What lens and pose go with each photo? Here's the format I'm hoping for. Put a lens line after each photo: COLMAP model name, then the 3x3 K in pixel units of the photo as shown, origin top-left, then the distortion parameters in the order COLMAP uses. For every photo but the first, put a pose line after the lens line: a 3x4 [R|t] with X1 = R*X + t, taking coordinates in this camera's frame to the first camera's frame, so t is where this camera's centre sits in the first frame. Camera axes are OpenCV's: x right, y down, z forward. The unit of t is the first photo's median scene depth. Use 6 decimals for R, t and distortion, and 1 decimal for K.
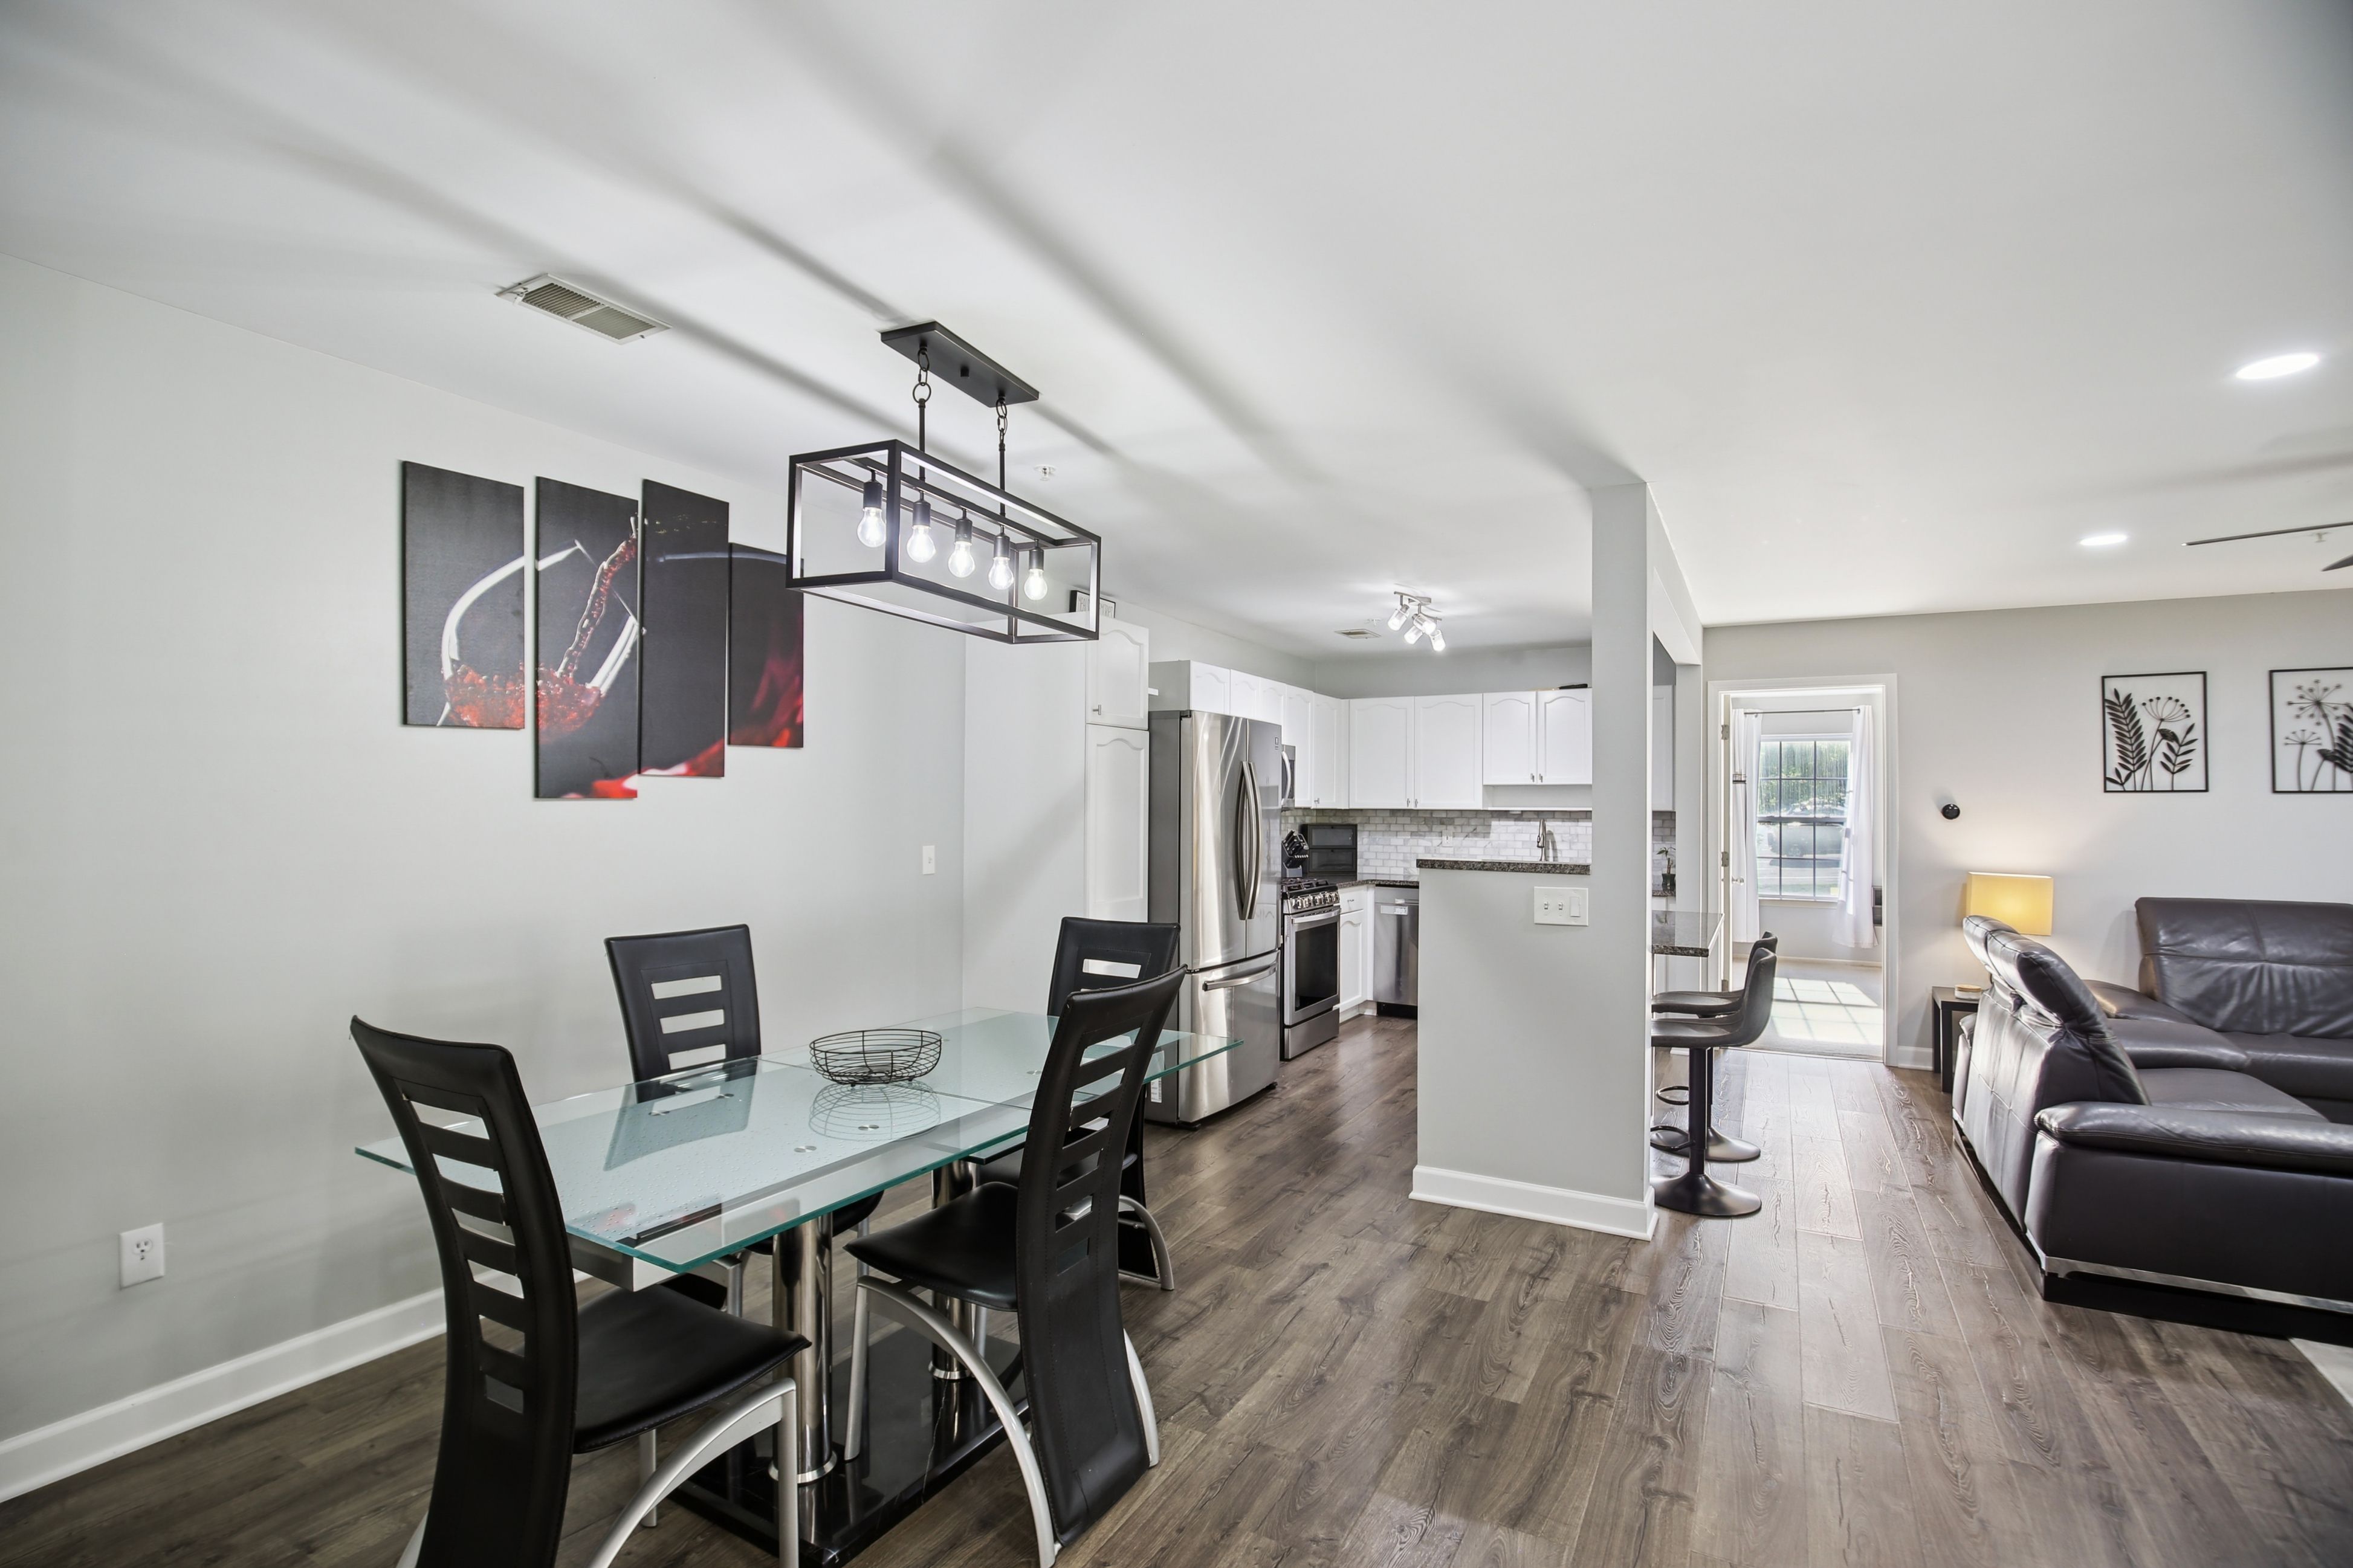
lens RADIAL K [[1087.5, 0, 1181.9], [0, 1087.5, 784.8], [0, 0, 1]] dist [-0.034282, 0.006739]
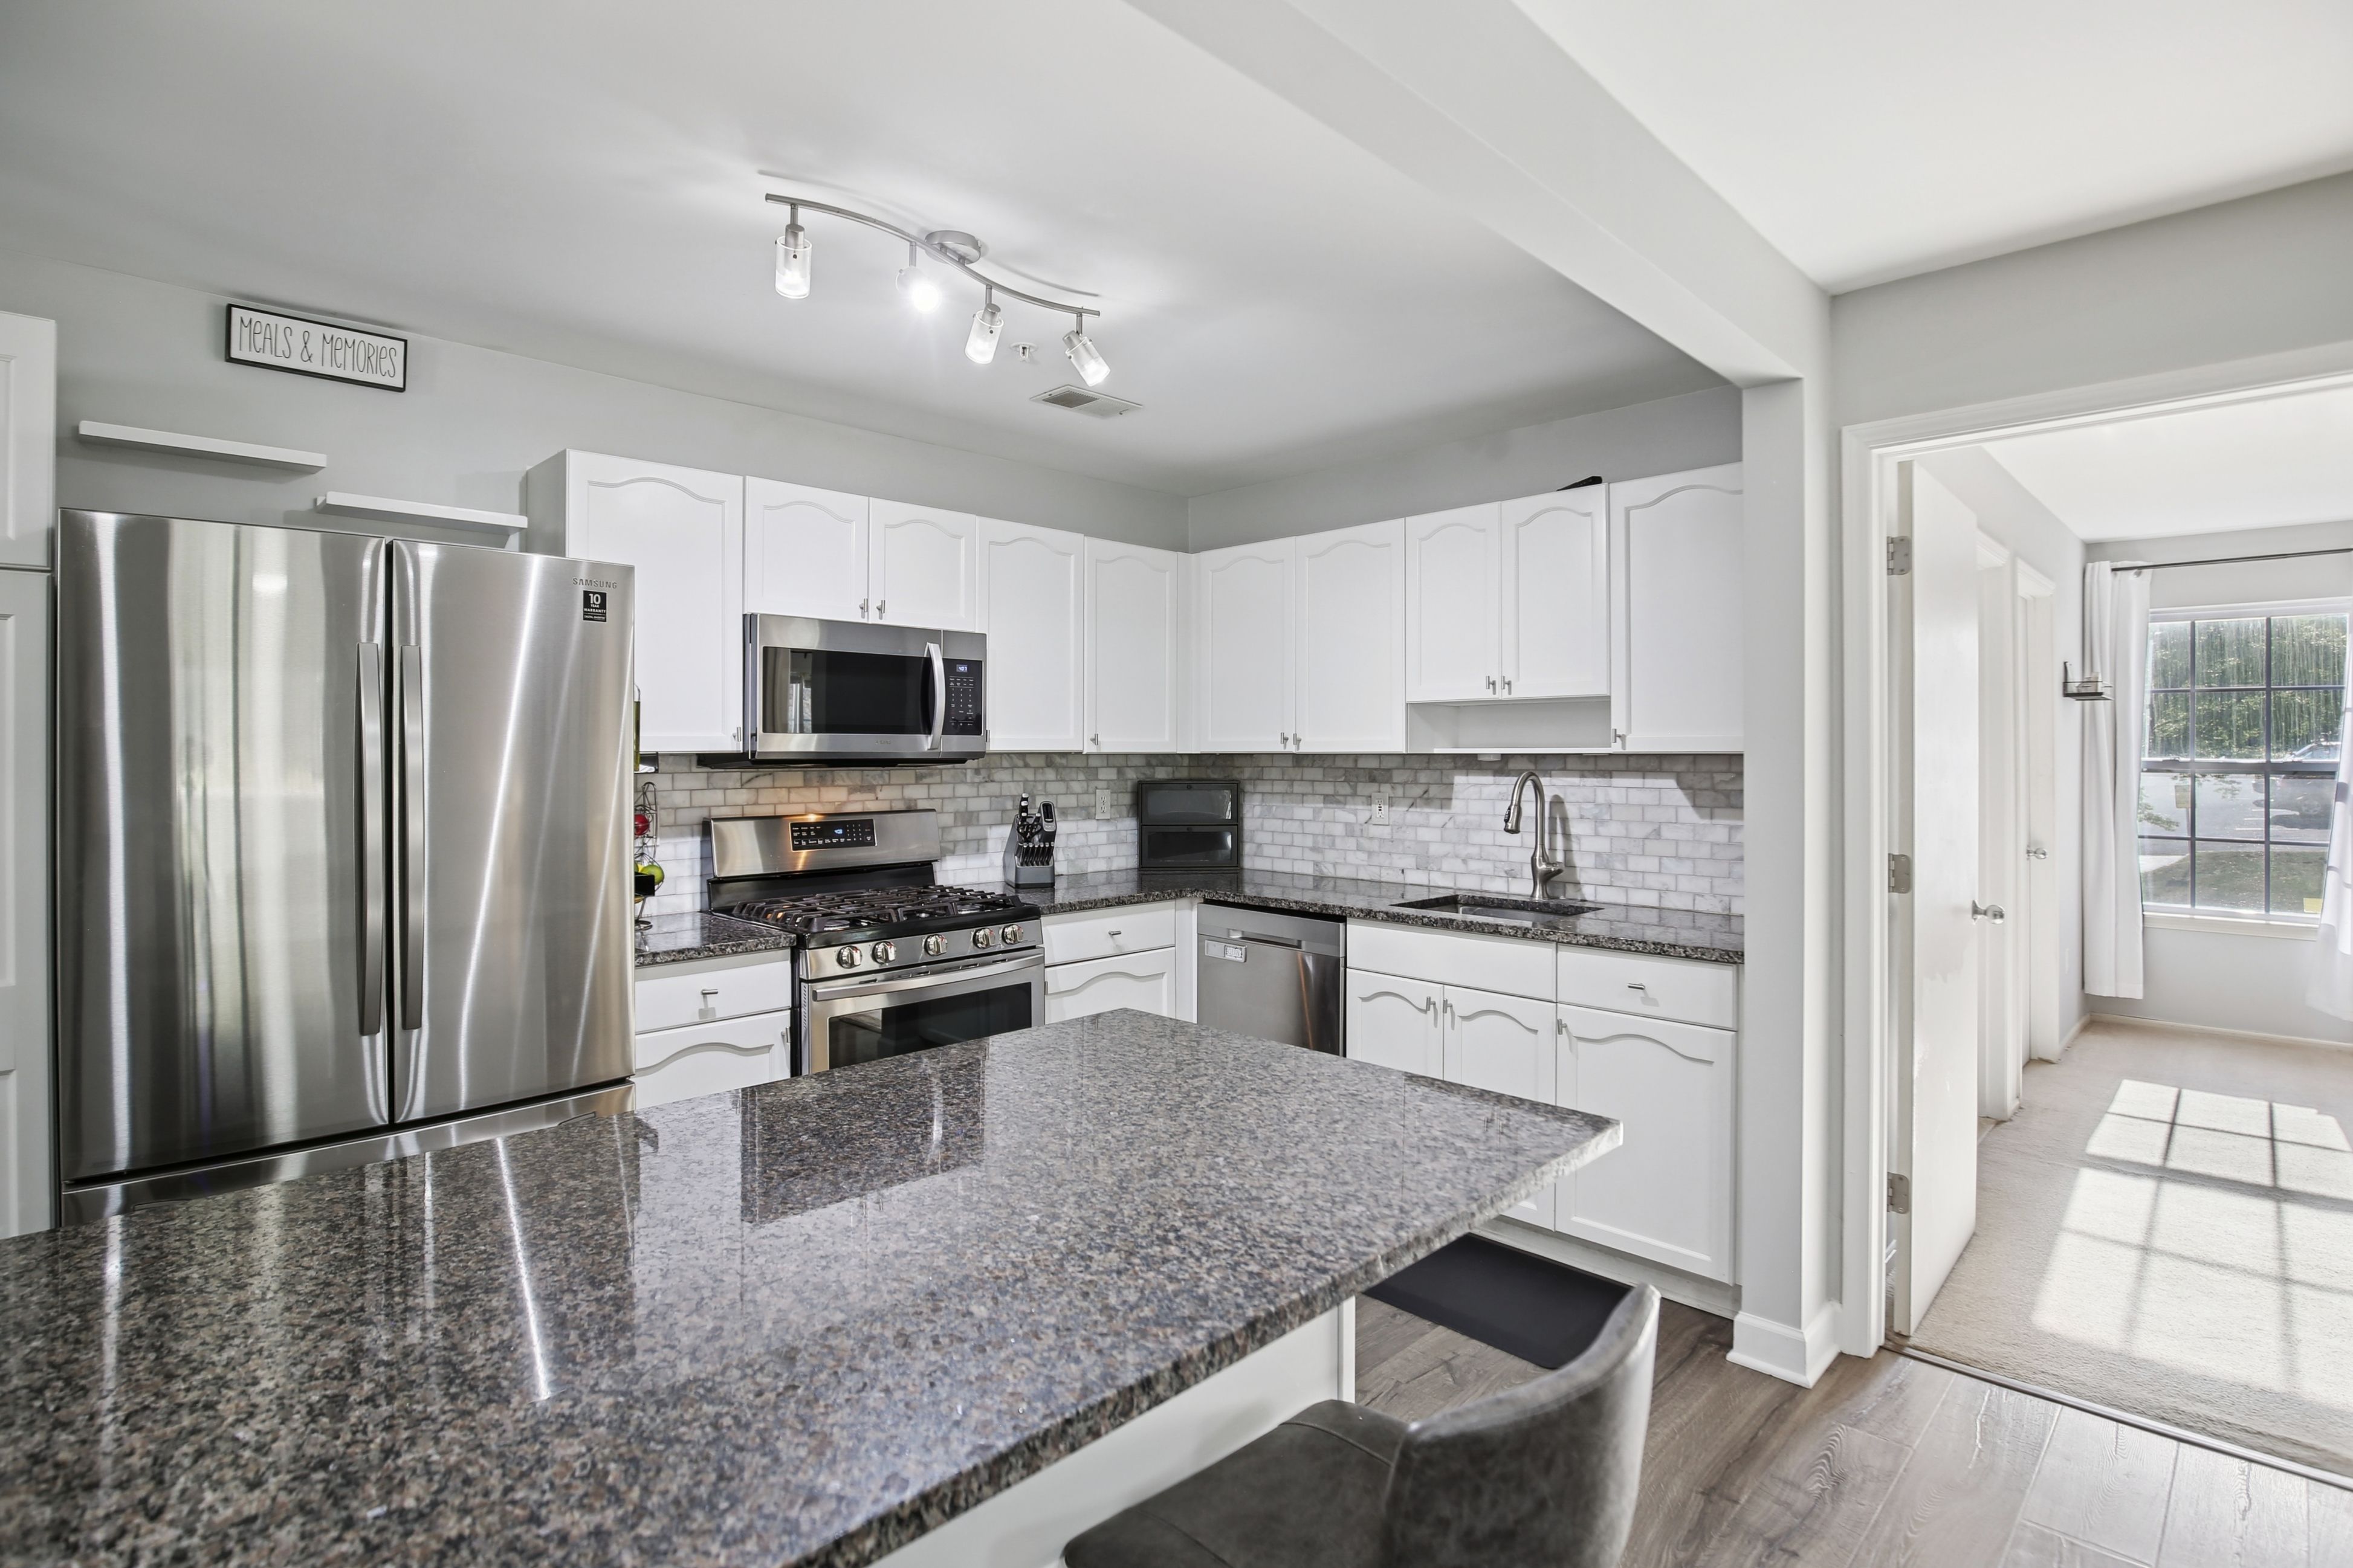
lens RADIAL K [[1149.5, 0, 1192.6], [0, 1149.5, 742.9], [0, 0, 1]] dist [-0.037408, 0.009342]
pose [[0.962793, -0.011830, -0.269982, 0.441674], [0.015581, 0.999809, 0.011757, 0.014348], [0.269791, -0.015526, 0.962794, 0.640000]]
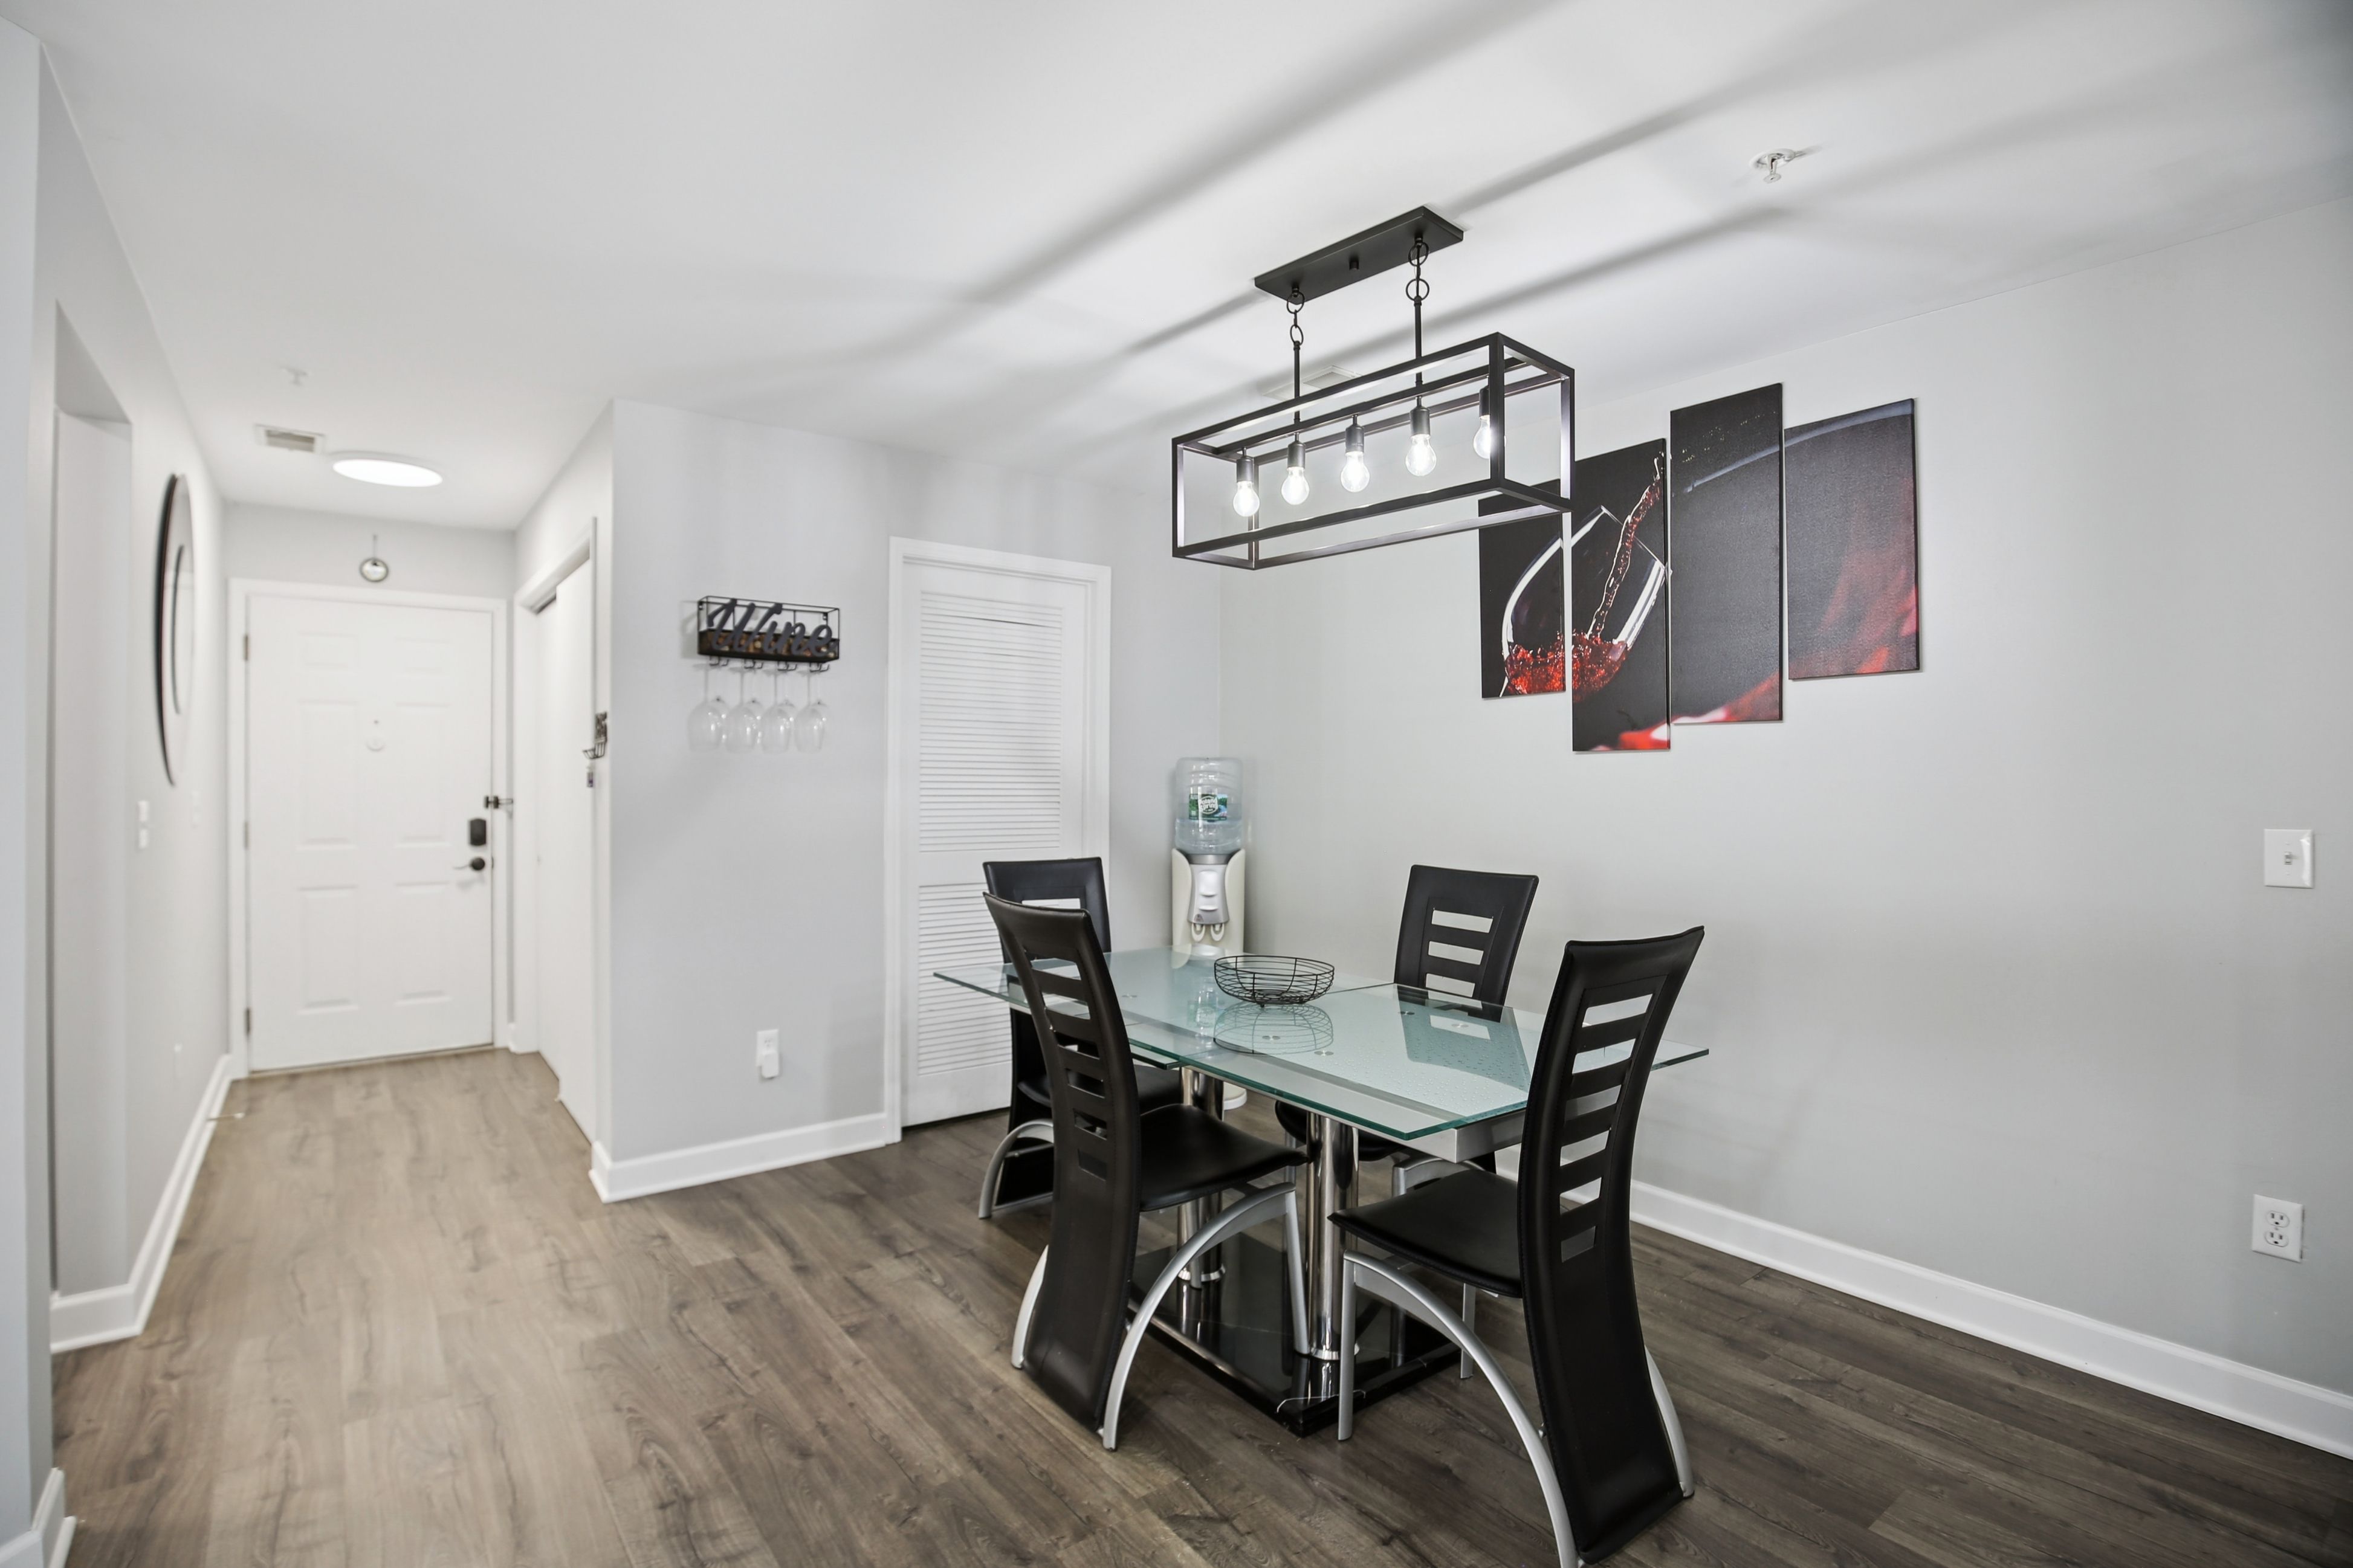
lens RADIAL K [[1110.3, 0, 1163.1], [0, 1110.3, 782.8], [0, 0, 1]] dist [-0.036494, 0.000061]
pose [[-0.406941, -0.005238, -0.913439, 0.350581], [0.008547, 0.999918, -0.009542, 0.029579], [0.913414, -0.011690, -0.406863, 0.612504]]
